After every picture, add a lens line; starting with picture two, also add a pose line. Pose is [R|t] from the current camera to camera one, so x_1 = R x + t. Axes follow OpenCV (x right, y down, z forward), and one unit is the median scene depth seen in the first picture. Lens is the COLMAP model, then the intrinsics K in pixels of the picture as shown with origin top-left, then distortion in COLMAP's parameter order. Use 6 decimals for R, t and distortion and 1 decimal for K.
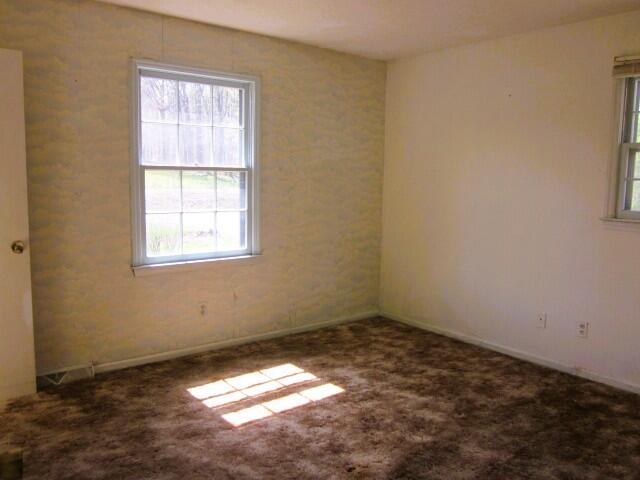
lens RADIAL K [[544.2, 0, 322.6], [0, 544.2, 236.5], [0, 0, 1]] dist [-0.011256, -0.013652]
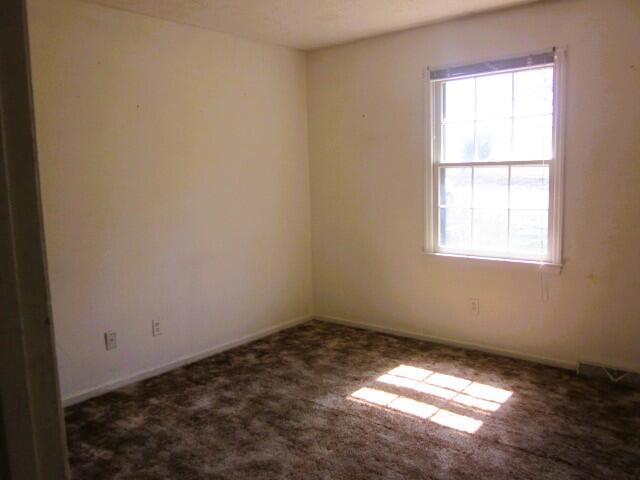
lens RADIAL K [[544.2, 0, 322.6], [0, 544.2, 236.5], [0, 0, 1]] dist [-0.011256, -0.013652]
pose [[0.164444, 0.099047, -0.981401, 0.711023], [-0.083021, 0.992805, 0.086286, -0.056654], [0.982886, 0.067288, 0.171483, 0.565801]]
